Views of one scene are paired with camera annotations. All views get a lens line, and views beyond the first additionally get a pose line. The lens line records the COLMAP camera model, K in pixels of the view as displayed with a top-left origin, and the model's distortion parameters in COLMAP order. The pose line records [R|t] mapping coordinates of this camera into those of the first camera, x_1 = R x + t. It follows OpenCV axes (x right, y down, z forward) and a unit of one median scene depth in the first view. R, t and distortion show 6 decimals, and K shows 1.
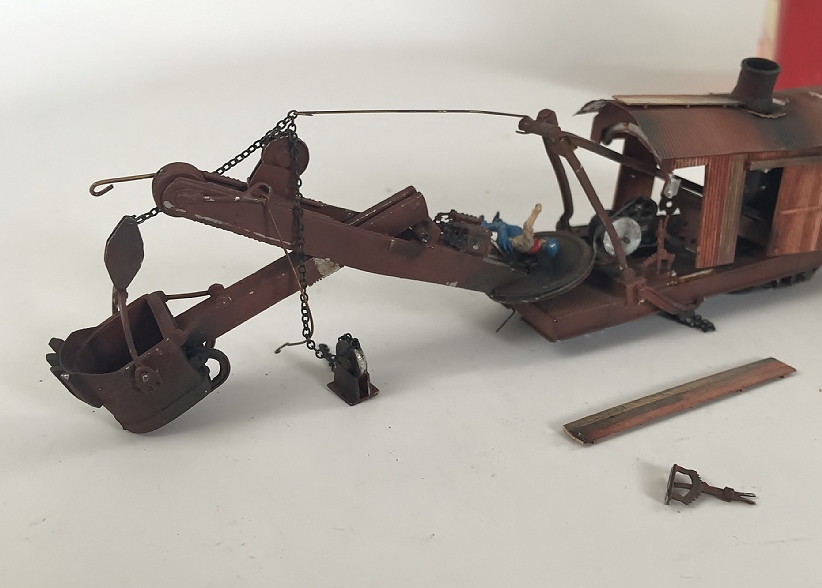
lens RADIAL K [[923.9, 0, 453.7], [0, 923.9, 296.4], [0, 0, 1]] dist [-0.019897, -0.009910]
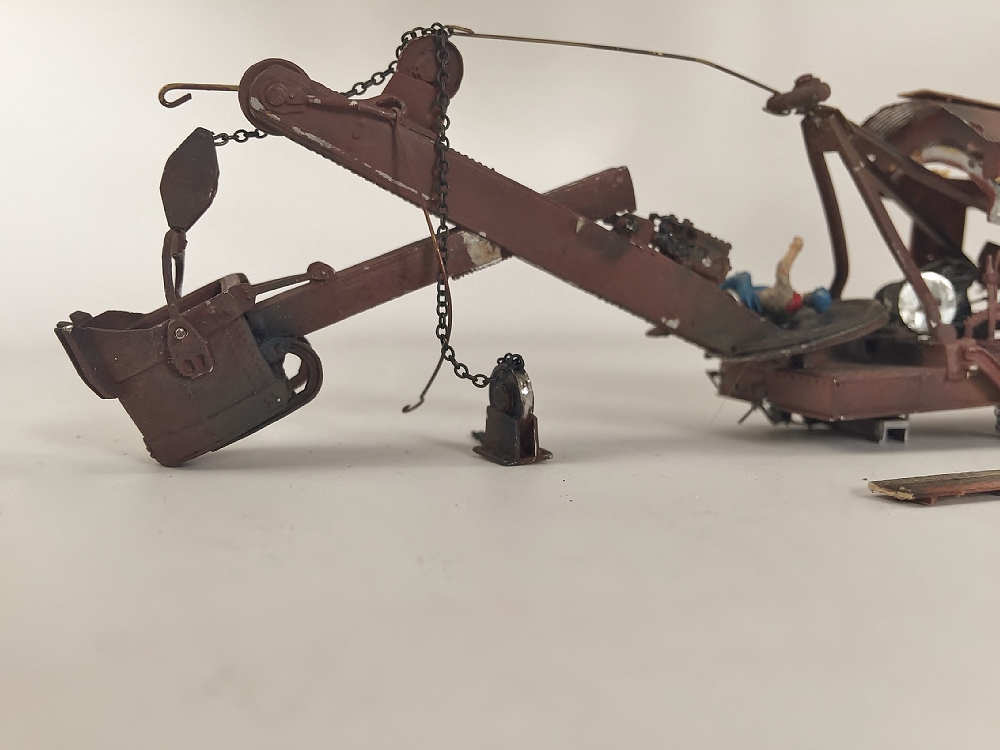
lens RADIAL K [[930.8, 0, 500.0], [0, 930.8, 375.0], [0, 0, 1]] dist [-0.034321, -0.008967]
pose [[0.981744, -0.000033, -0.190209, 0.004915], [-0.068300, 0.933247, -0.352684, 0.284405], [0.177523, 0.359236, 0.916207, 0.402063]]
